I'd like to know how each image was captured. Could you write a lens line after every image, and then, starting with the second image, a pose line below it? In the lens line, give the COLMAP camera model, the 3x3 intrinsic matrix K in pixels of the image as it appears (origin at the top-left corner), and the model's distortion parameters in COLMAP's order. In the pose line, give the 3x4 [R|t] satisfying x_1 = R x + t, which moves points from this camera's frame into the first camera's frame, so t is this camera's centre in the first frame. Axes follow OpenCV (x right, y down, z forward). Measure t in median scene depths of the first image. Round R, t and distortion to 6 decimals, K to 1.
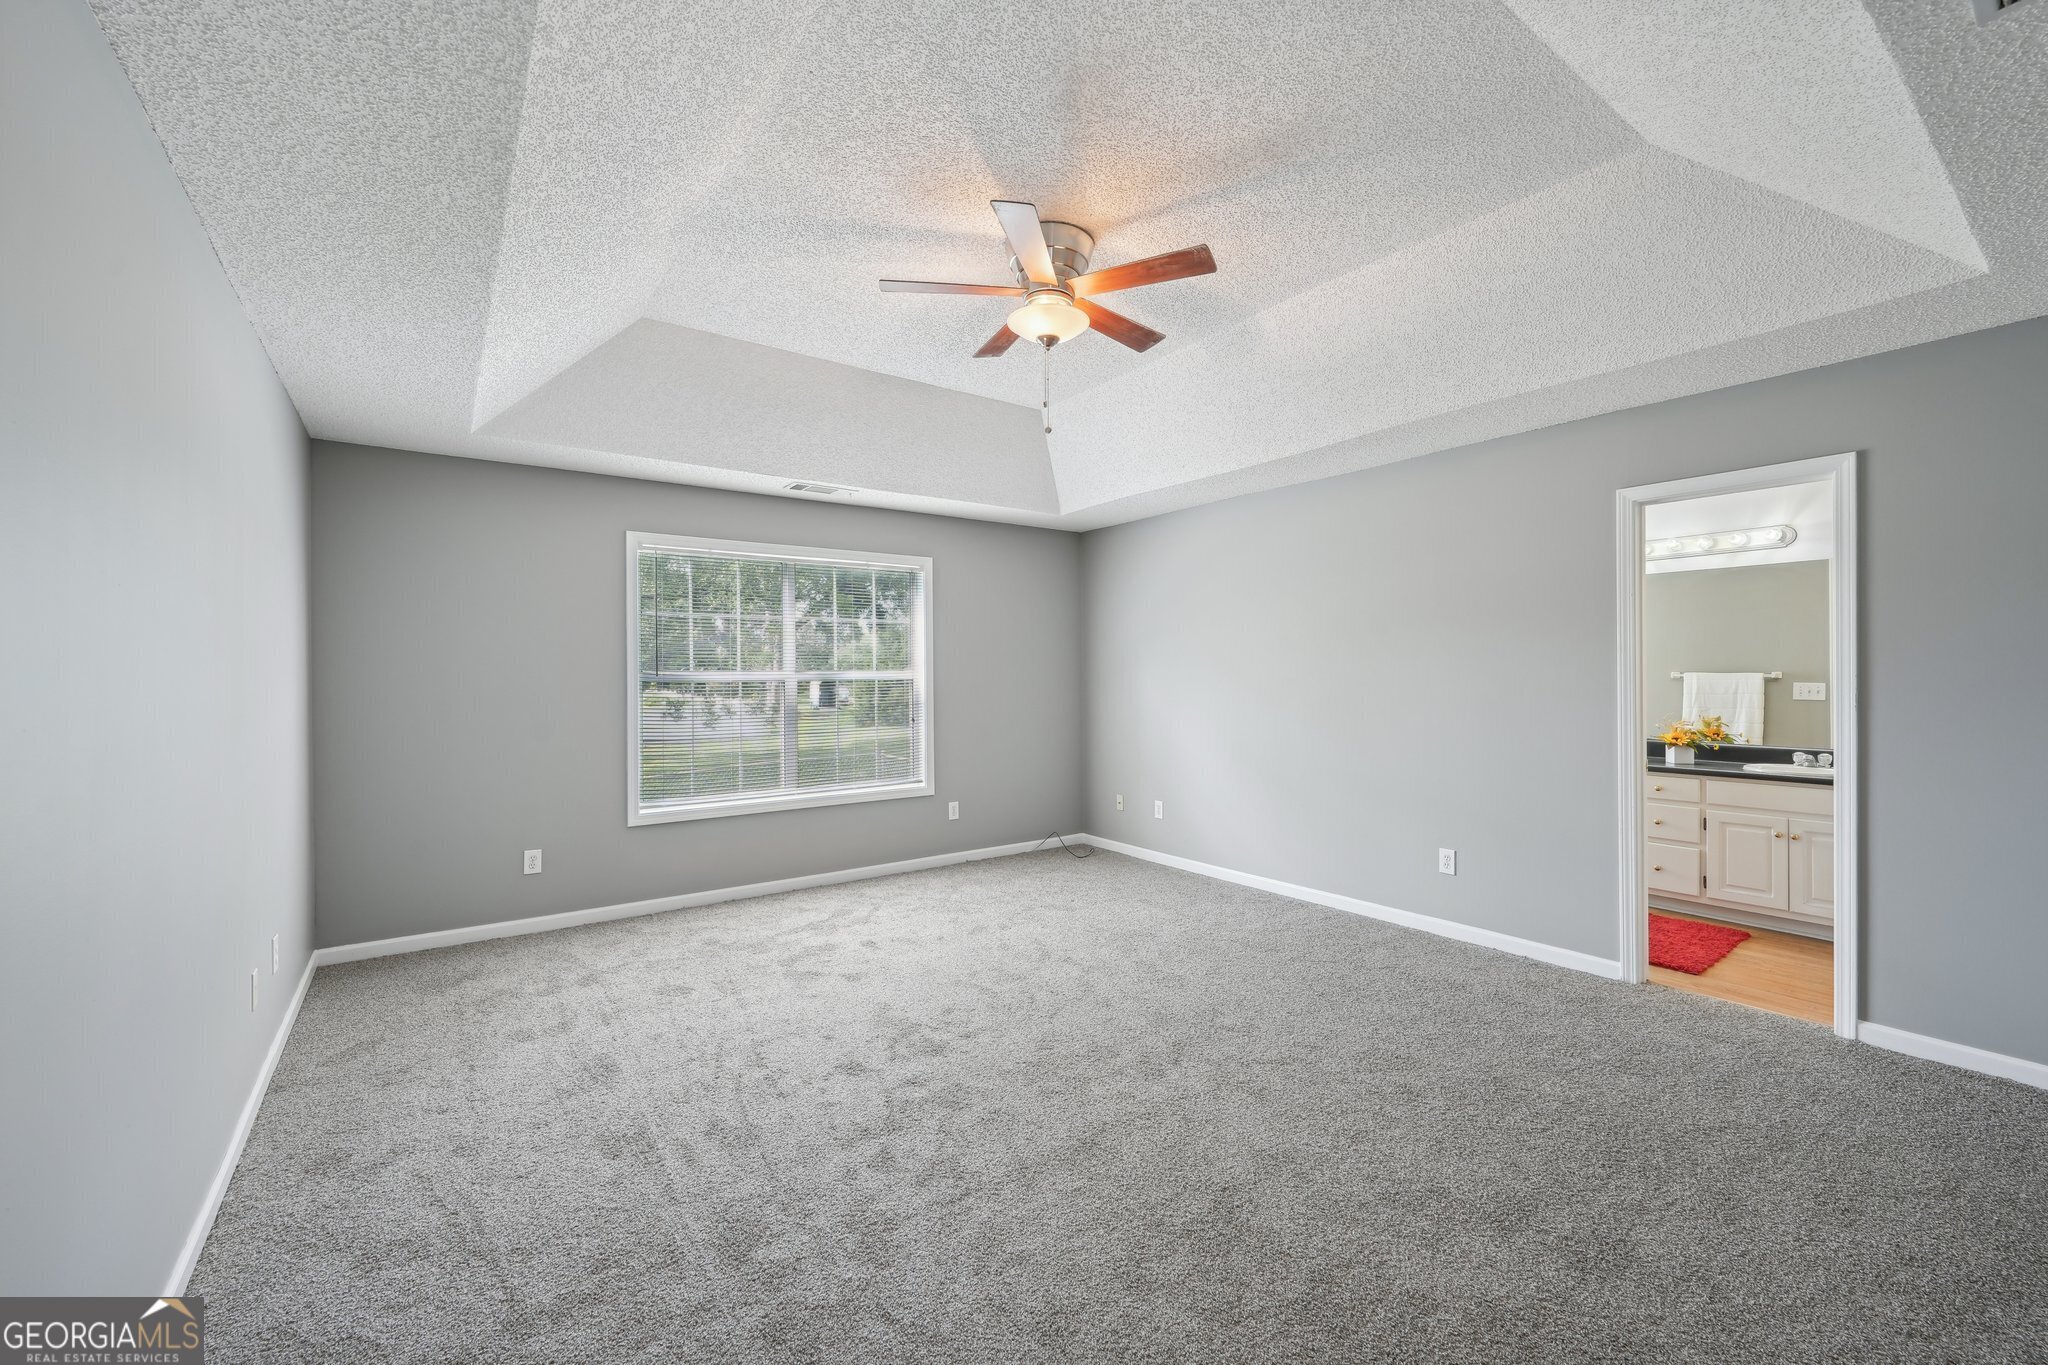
lens RADIAL K [[828.1, 0, 1025.6], [0, 828.1, 676.7], [0, 0, 1]] dist [0.004735, 0.000002]
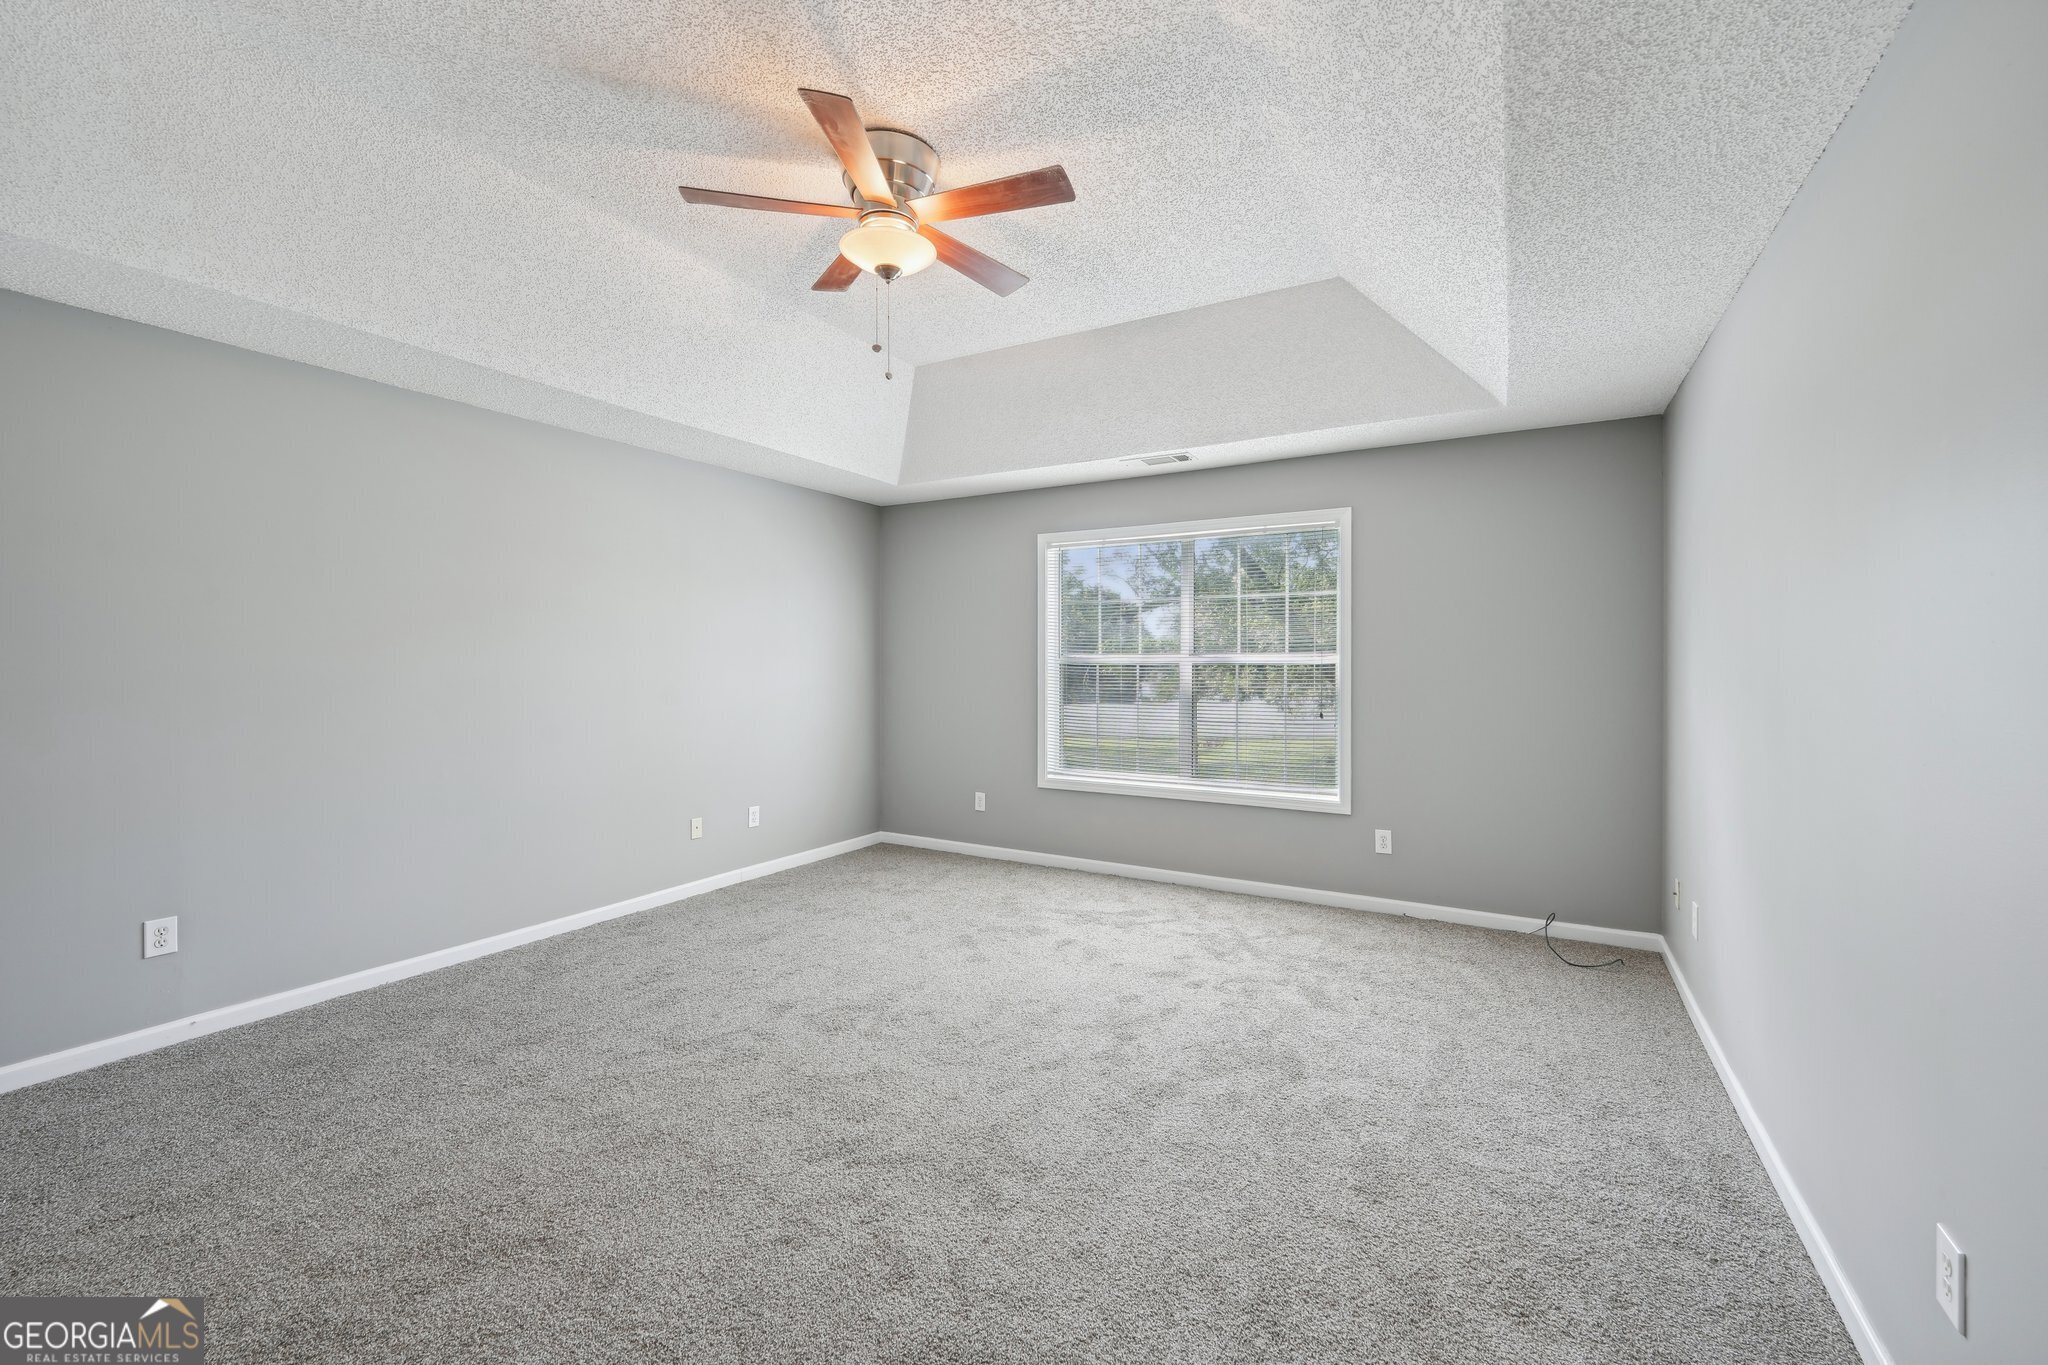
lens RADIAL K [[828.1, 0, 1026.0], [0, 828.1, 670.6], [0, 0, 1]] dist [0.004735, 0.000002]
pose [[0.419844, 0.021175, -0.907349, 0.604555], [-0.005136, 0.999767, 0.020955, -0.008153], [0.907582, -0.004138, 0.419855, 0.526808]]
